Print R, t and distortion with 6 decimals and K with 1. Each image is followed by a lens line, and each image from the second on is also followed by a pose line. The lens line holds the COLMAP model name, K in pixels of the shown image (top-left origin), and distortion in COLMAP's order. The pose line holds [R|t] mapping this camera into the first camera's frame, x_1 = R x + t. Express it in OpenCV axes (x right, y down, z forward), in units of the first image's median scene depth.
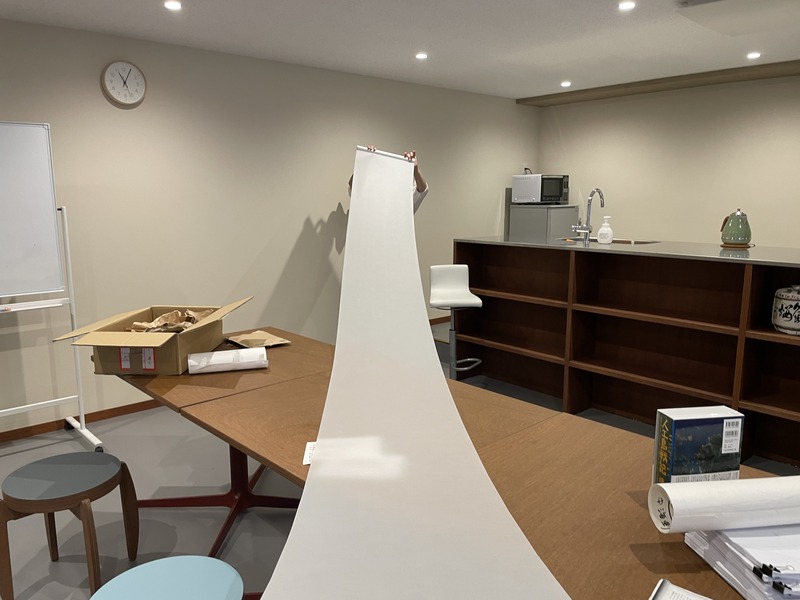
lens RADIAL K [[630.2, 0, 402.9], [0, 630.2, 295.8], [0, 0, 1]] dist [0.085261, -0.140119]
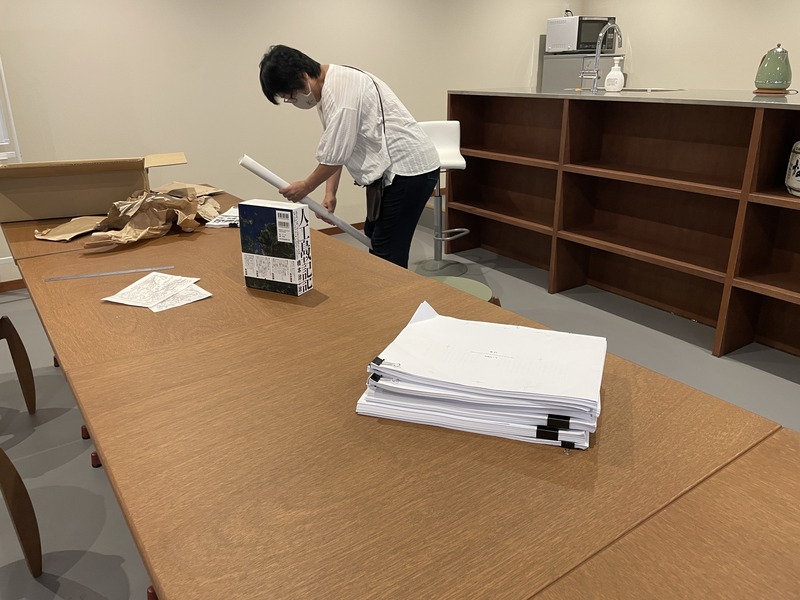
lens RADIAL K [[630.2, 0, 402.9], [0, 630.2, 295.8], [0, 0, 1]] dist [0.085261, -0.140119]
pose [[0.989578, 0.035655, -0.139513, 0.174261], [-0.008772, 0.981987, 0.188746, 0.026642], [0.143730, -0.185555, 0.972065, 0.095260]]
